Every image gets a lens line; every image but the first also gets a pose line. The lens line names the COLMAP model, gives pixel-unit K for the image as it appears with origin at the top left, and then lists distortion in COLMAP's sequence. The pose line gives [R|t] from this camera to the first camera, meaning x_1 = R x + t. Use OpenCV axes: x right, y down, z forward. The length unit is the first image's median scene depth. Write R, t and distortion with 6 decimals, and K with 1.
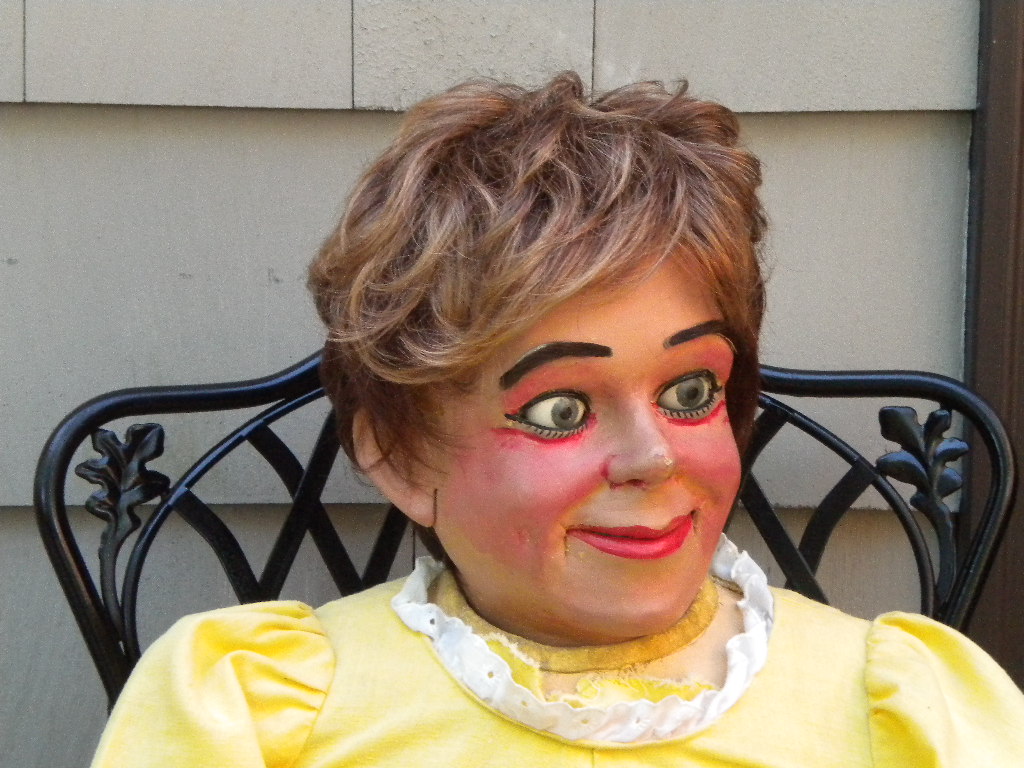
lens RADIAL K [[2967.7, 0, 512.0], [0, 2967.7, 384.0], [0, 0, 1]] dist [1.706125, -1.489003]
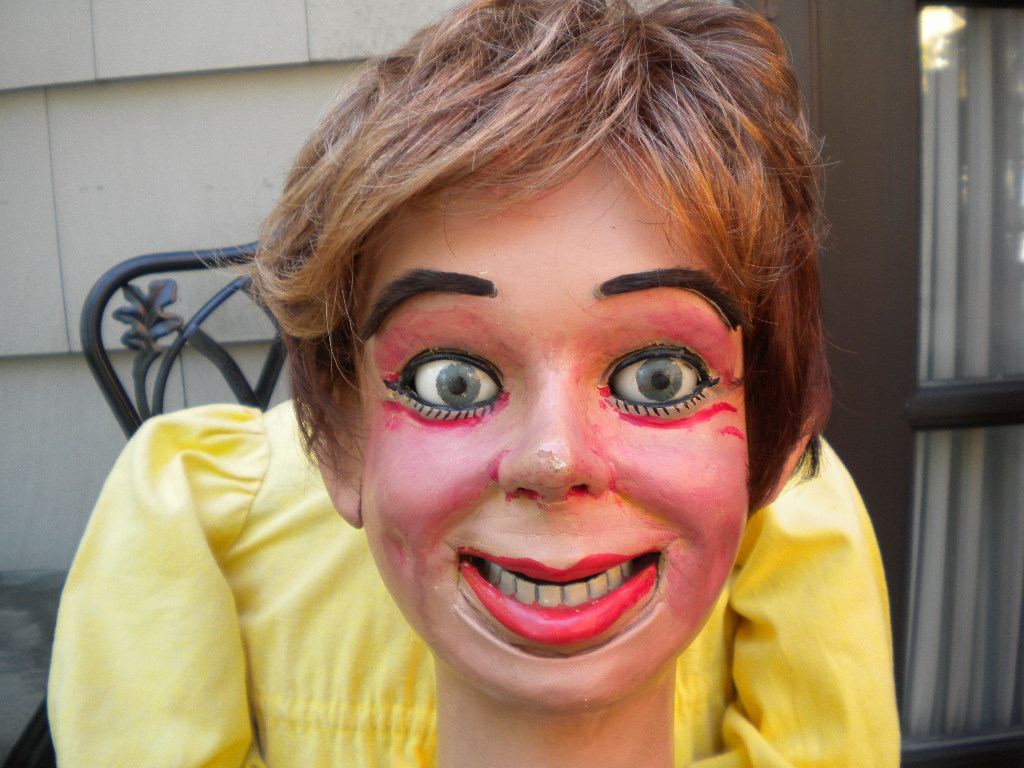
lens RADIAL K [[1067.6, 0, 512.0], [0, 1067.6, 384.0], [0, 0, 1]] dist [-0.060997, -0.184703]
pose [[0.896986, 0.069421, -0.436573, 0.138258], [-0.117924, 0.989381, -0.084961, 0.029111], [0.426039, 0.127691, 0.895648, 0.770596]]
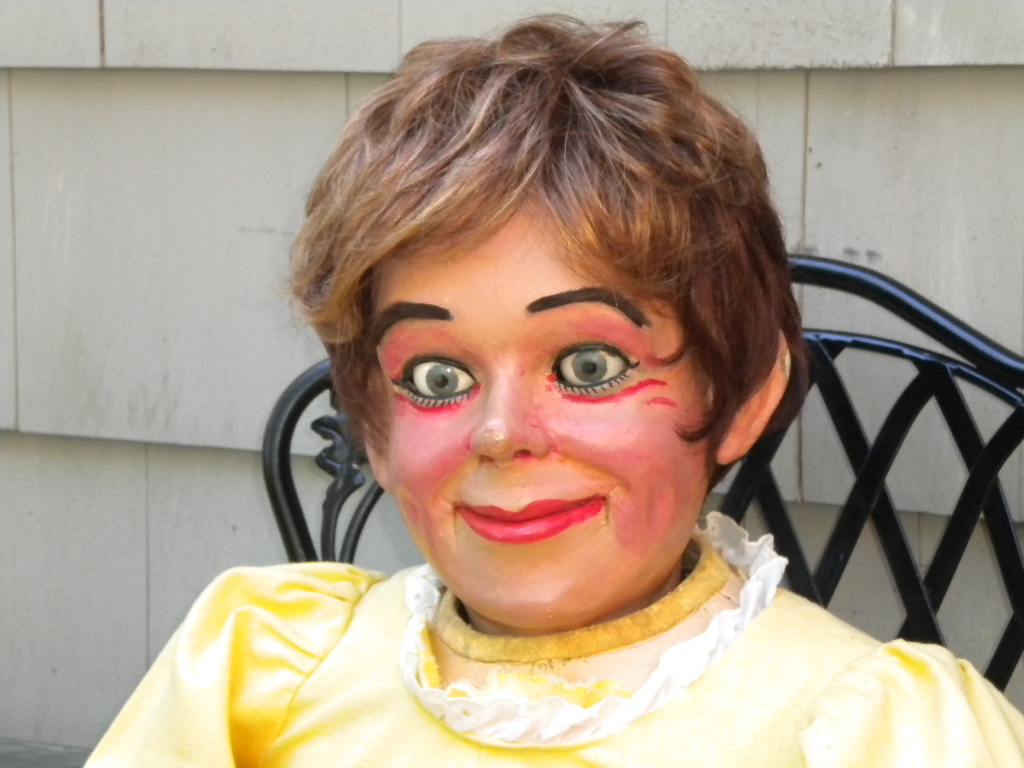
lens RADIAL K [[2967.7, 0, 512.0], [0, 2967.7, 384.0], [0, 0, 1]] dist [1.706125, -1.489003]
pose [[0.792788, 0.048875, -0.607535, 0.596649], [-0.054911, 0.998454, 0.008669, 0.001541], [0.607019, 0.026488, 0.794246, 0.268467]]
